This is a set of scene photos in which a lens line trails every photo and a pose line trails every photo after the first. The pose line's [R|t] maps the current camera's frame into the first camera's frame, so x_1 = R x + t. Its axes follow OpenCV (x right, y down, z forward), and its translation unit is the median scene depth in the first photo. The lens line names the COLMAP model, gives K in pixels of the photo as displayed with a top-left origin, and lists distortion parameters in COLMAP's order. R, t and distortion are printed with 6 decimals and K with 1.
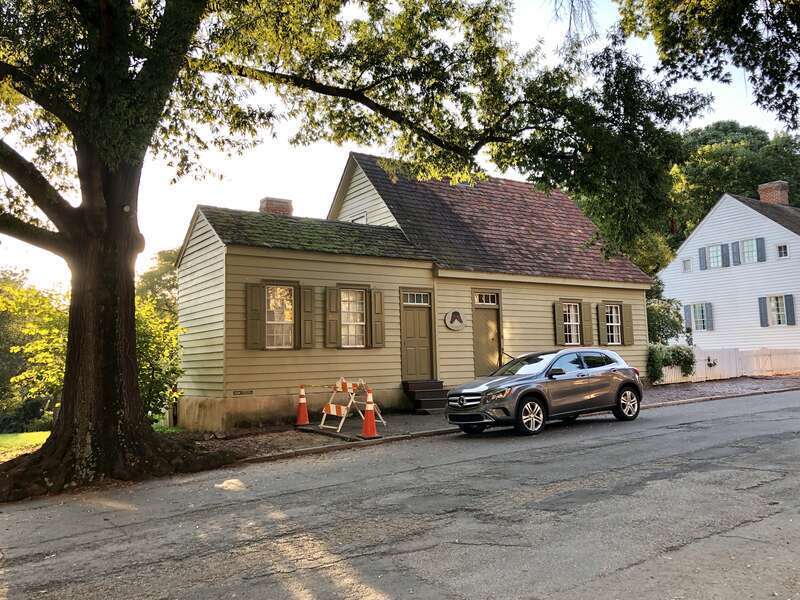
lens RADIAL K [[652.7, 0, 421.6], [0, 652.7, 292.1], [0, 0, 1]] dist [0.036815, -0.014684]
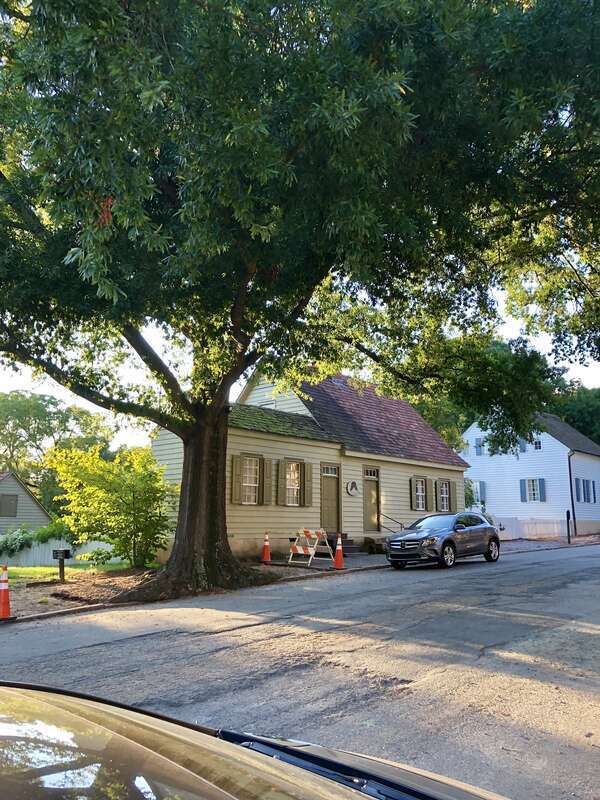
lens RADIAL K [[652.7, 0, 306.3], [0, 652.7, 411.8], [0, 0, 1]] dist [0.036815, -0.014684]
pose [[0.968322, 0.075674, 0.237963, -0.412692], [-0.060208, 0.995614, -0.071615, -0.013050], [-0.242339, 0.055019, 0.968630, -0.322288]]
